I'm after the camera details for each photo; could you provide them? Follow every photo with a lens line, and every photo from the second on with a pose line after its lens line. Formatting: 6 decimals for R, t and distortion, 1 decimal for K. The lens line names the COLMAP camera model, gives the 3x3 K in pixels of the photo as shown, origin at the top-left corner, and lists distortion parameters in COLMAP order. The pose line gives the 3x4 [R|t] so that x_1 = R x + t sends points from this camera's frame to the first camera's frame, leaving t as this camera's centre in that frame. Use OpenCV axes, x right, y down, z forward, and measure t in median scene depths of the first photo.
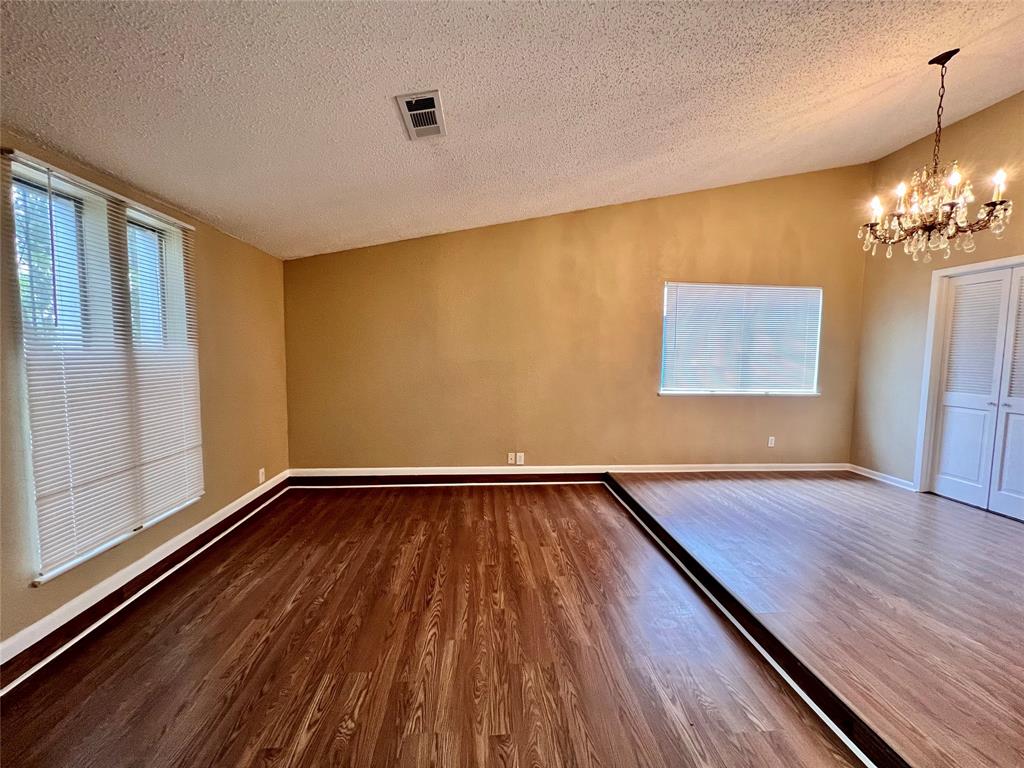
lens RADIAL K [[410.3, 0, 513.8], [0, 410.3, 384.0], [0, 0, 1]] dist [-0.000738, 0.000025]
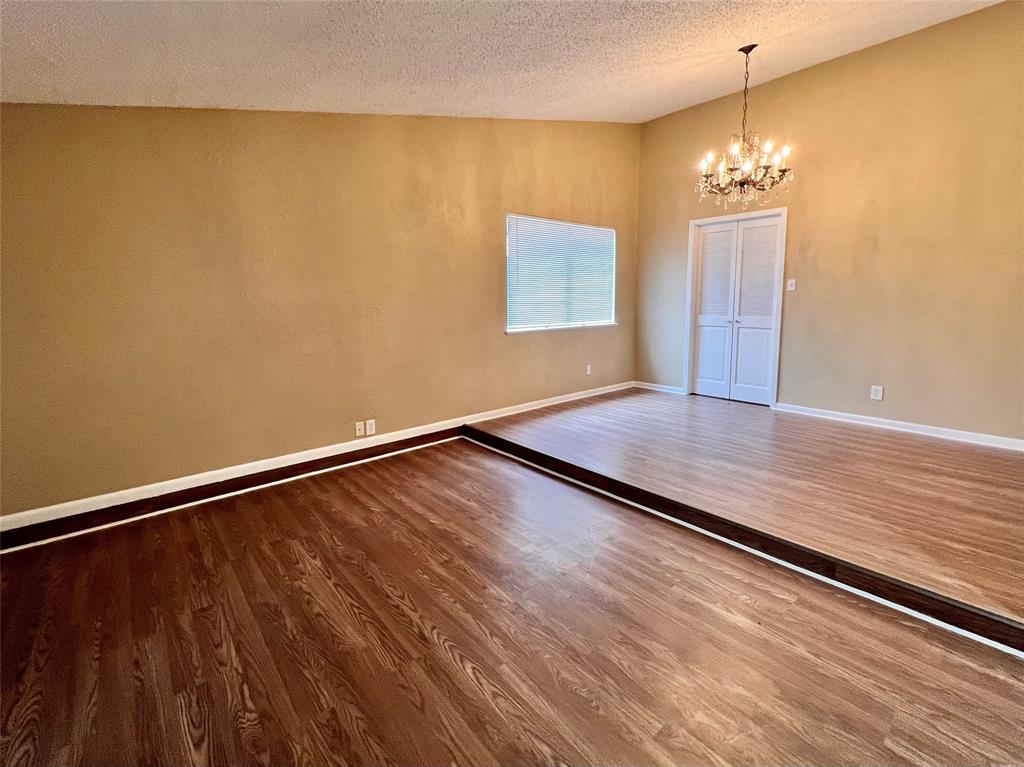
lens RADIAL K [[457.3, 0, 495.9], [0, 457.3, 351.0], [0, 0, 1]] dist [0.000536, -0.000192]
pose [[0.818190, -0.089493, 0.567940, -0.320980], [0.066473, 0.995912, 0.061169, 0.000316], [-0.571093, -0.012295, 0.820794, 0.179324]]
